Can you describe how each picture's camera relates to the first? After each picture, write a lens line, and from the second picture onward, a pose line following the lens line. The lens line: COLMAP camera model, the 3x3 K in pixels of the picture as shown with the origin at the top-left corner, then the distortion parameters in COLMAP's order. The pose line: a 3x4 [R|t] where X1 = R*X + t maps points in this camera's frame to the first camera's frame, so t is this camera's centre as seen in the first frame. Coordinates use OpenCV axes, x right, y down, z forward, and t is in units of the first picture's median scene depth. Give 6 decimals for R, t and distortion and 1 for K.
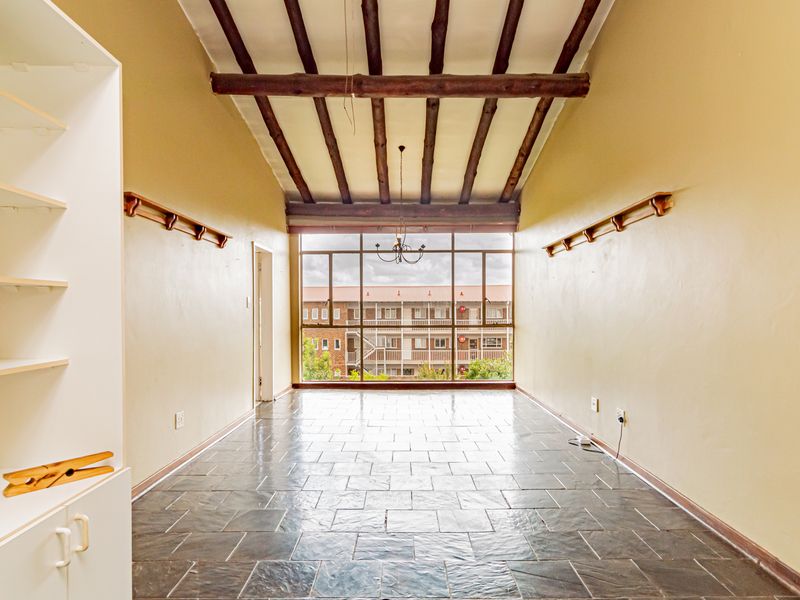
lens RADIAL K [[476.0, 0, 399.7], [0, 476.0, 315.5], [0, 0, 1]] dist [0.005796, -0.003831]
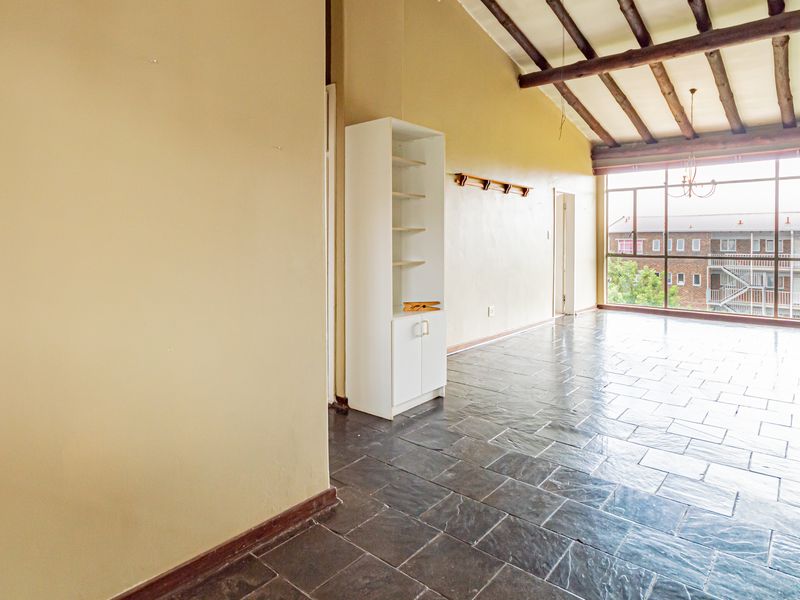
lens RADIAL K [[476.0, 0, 400.9], [0, 476.0, 244.6], [0, 0, 1]] dist [0.005796, -0.003831]
pose [[0.759266, 0.010772, -0.650691, 0.165523], [-0.012459, 0.999920, 0.002015, 0.001246], [0.650661, 0.006577, 0.759340, -0.193127]]
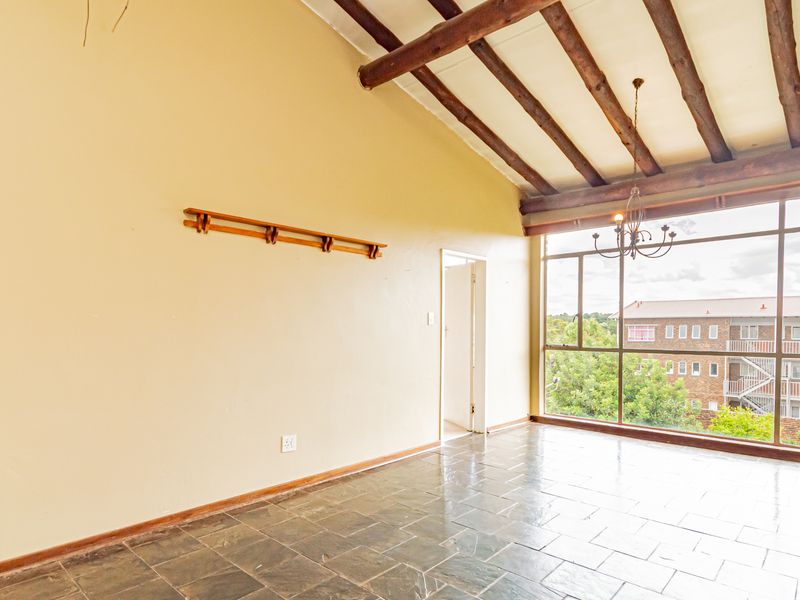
lens RADIAL K [[476.0, 0, 401.5], [0, 476.0, 340.7], [0, 0, 1]] dist [0.005796, -0.003831]
pose [[0.734312, 0.022017, -0.678455, 0.175169], [-0.010537, 0.999723, 0.021038, -0.003806], [0.678730, -0.008300, 0.734341, 0.229853]]
